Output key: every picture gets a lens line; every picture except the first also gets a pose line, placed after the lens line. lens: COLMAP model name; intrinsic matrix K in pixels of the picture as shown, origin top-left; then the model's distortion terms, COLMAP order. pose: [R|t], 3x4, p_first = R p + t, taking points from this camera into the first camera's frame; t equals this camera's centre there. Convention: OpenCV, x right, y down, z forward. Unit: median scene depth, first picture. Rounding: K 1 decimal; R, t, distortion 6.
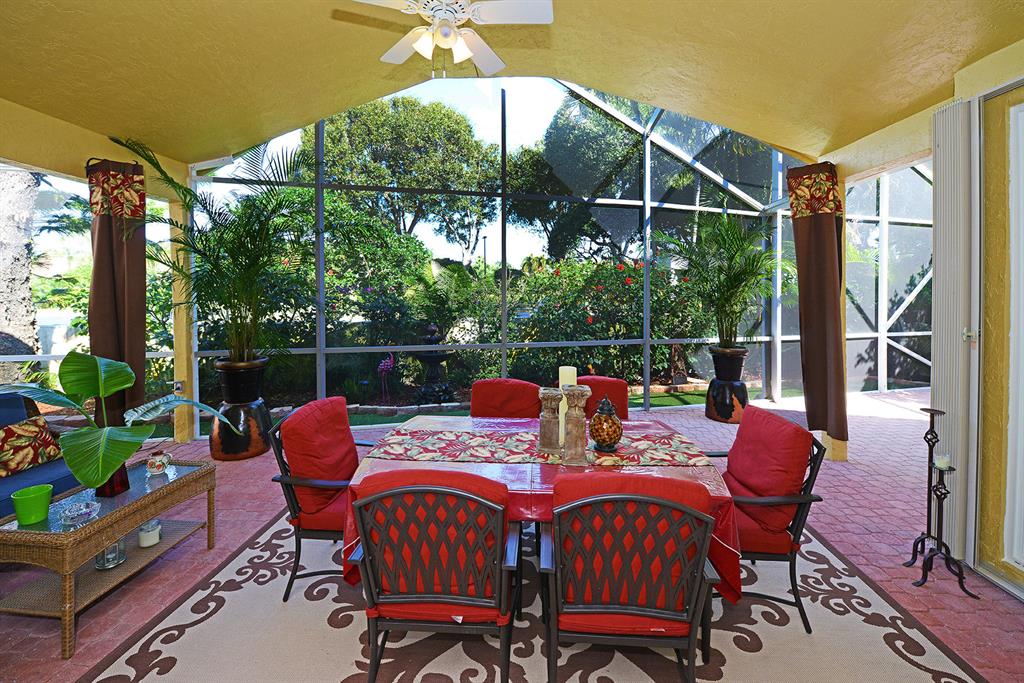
lens RADIAL K [[428.0, 0, 515.9], [0, 428.0, 282.2], [0, 0, 1]] dist [-0.011303, -0.000199]
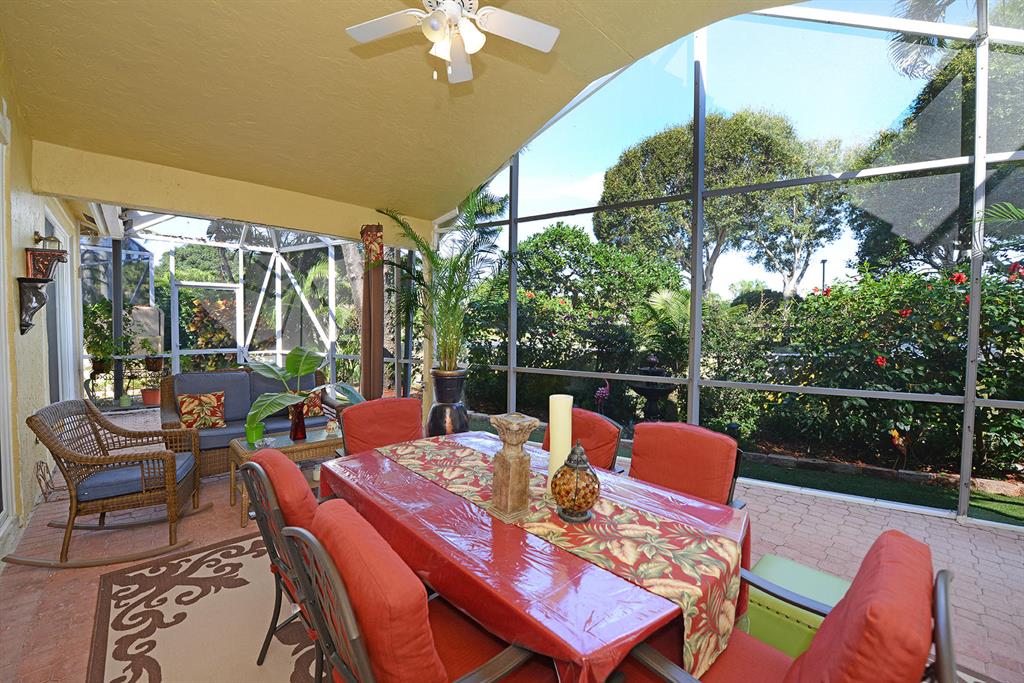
lens RADIAL K [[415.1, 0, 512.9], [0, 415.1, 332.5], [0, 0, 1]] dist [-0.019372, -0.000350]
pose [[0.713626, 0.016148, -0.700341, 0.202435], [0.003173, 0.999650, 0.026283, 0.024913], [0.700520, -0.020978, 0.713324, 0.153027]]
